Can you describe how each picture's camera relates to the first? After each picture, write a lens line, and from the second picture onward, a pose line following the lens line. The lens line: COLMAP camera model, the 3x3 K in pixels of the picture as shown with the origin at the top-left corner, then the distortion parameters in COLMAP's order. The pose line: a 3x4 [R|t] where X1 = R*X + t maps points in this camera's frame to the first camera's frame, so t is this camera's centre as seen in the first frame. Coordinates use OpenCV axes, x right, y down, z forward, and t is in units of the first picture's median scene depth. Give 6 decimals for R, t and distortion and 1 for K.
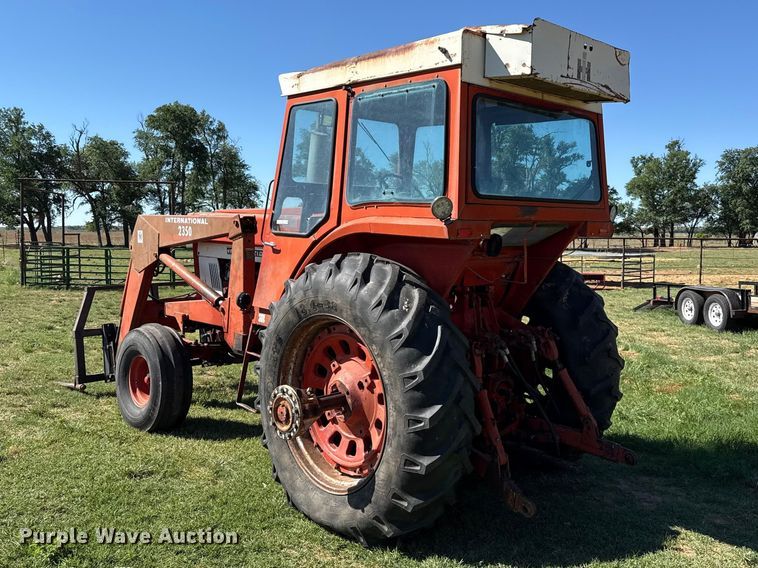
lens RADIAL K [[681.4, 0, 428.2], [0, 681.4, 259.9], [0, 0, 1]] dist [0.136526, -0.256302]
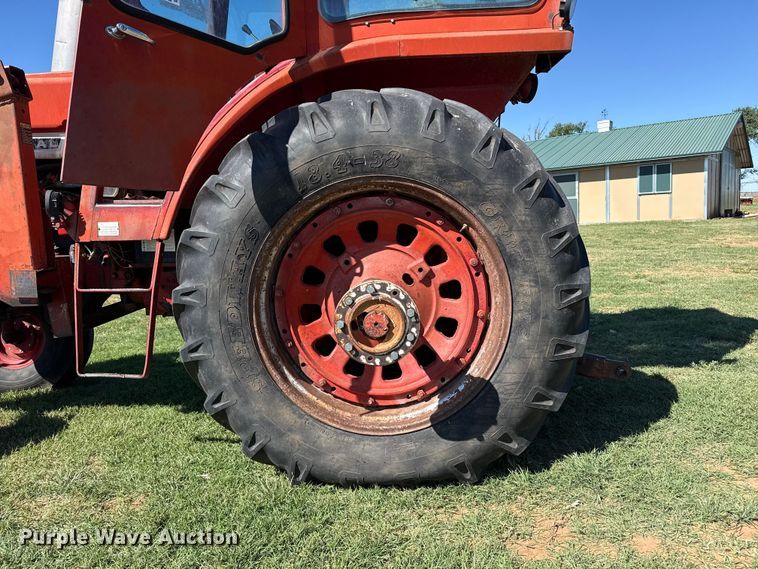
lens RADIAL K [[533.0, 0, 382.9], [0, 533.0, 280.8], [0, 0, 1]] dist [0.071781, -0.101214]
pose [[0.740007, -0.121423, 0.661549, -0.517190], [0.082189, 0.992523, 0.090235, 0.141496], [-0.667559, -0.012402, 0.744454, 0.642989]]
